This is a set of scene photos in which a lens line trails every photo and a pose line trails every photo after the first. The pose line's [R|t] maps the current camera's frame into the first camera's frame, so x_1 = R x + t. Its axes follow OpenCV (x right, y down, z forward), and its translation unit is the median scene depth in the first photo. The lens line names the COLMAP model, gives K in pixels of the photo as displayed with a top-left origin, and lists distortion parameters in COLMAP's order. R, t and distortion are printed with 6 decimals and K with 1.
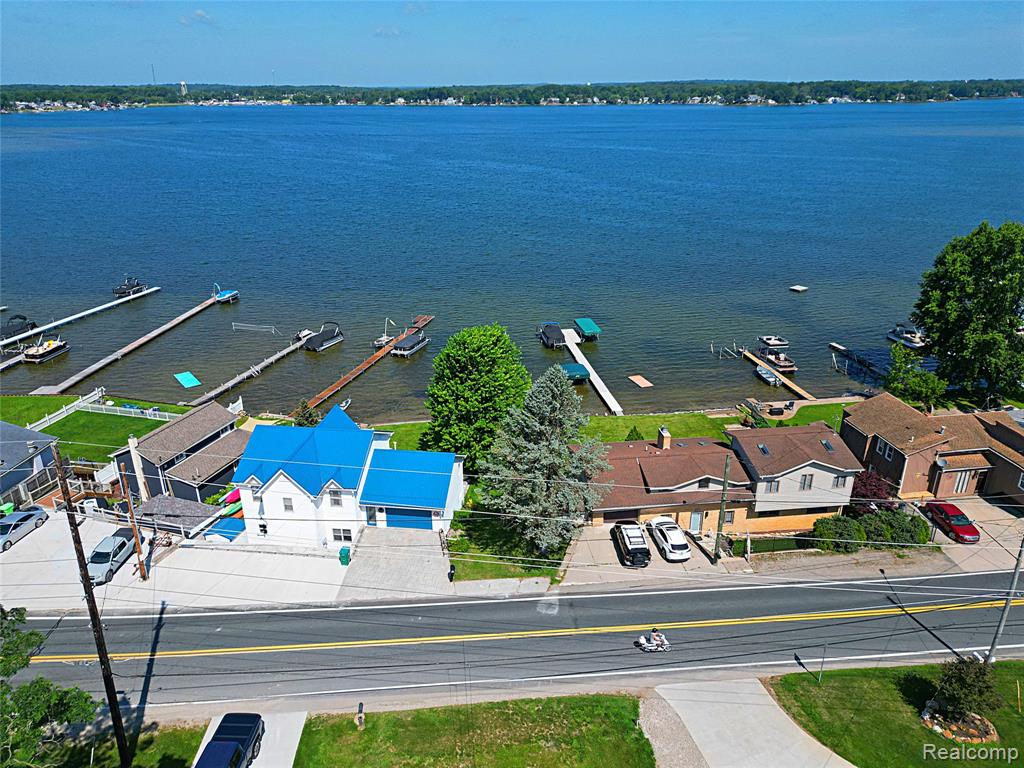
lens RADIAL K [[720.8, 0, 511.4], [0, 720.8, 385.5], [0, 0, 1]] dist [0.052754, -0.040672]
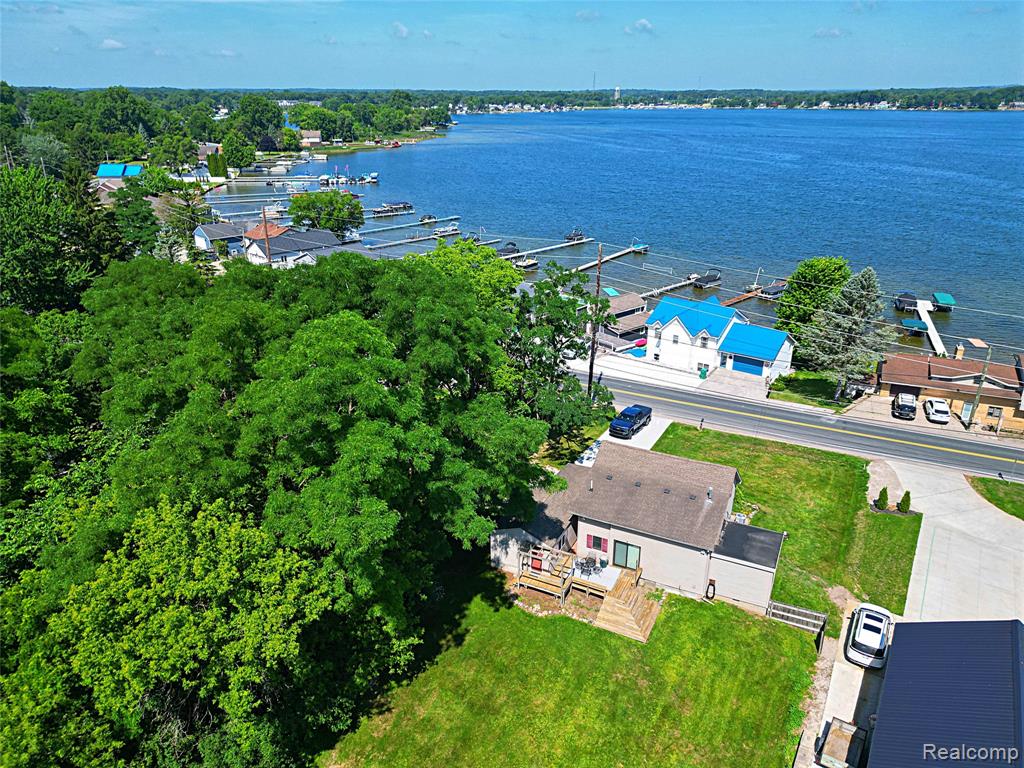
lens RADIAL K [[717.6, 0, 512.0], [0, 717.6, 384.0], [0, 0, 1]] dist [0.069033, -0.064361]
pose [[0.865617, 0.192201, -0.462349, 0.083825], [-0.194913, 0.979902, 0.042432, 0.147764], [0.461213, 0.053388, 0.885682, -0.351191]]
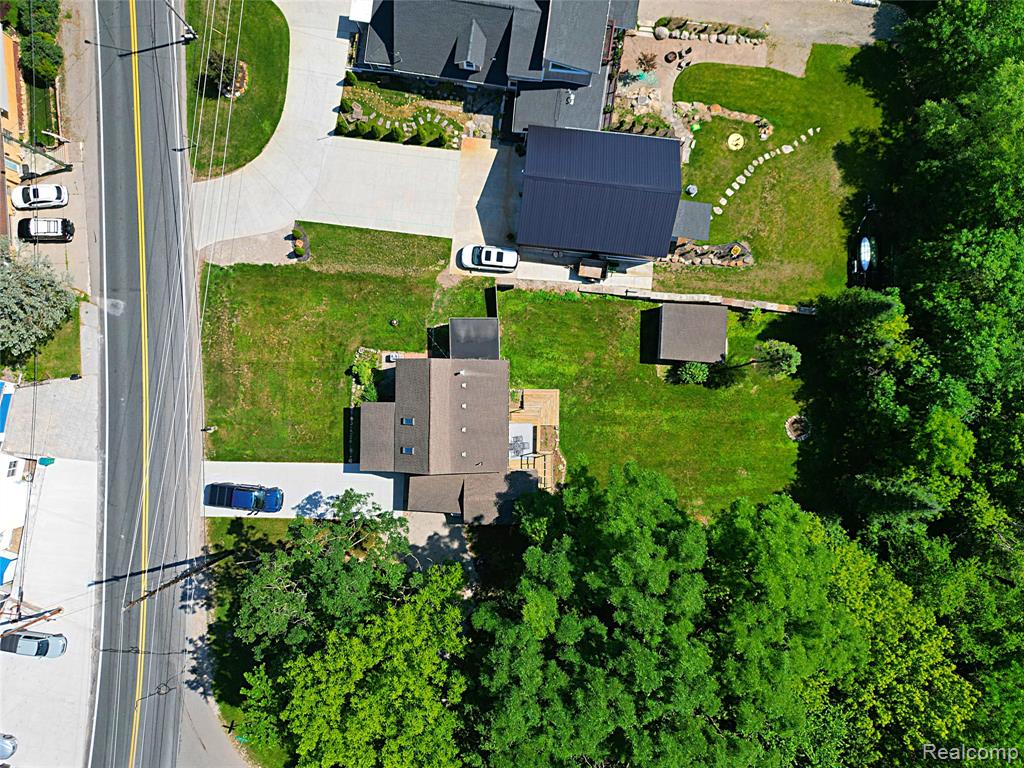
lens RADIAL K [[717.6, 0, 512.0], [0, 717.6, 384.0], [0, 0, 1]] dist [0.069033, -0.064361]
pose [[0.070454, -0.997514, 0.001395, -0.022181], [0.372744, 0.027624, 0.927523, -0.347461], [-0.925256, -0.064828, 0.373764, -0.113594]]
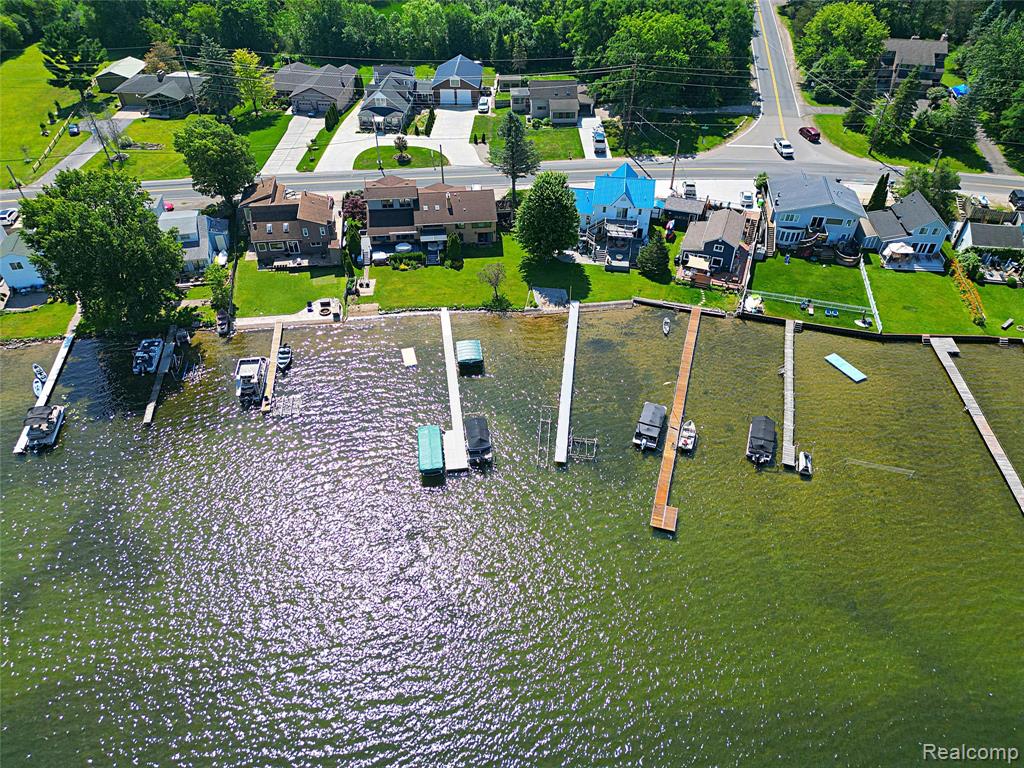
lens RADIAL K [[716.0, 0, 512.0], [0, 716.0, 384.0], [0, 0, 1]] dist [0.076984, -0.072405]
pose [[-0.999932, -0.005260, 0.010450, 0.012607], [0.007060, 0.440885, 0.897536, -0.899871], [-0.009328, 0.897548, -0.440818, 1.442364]]
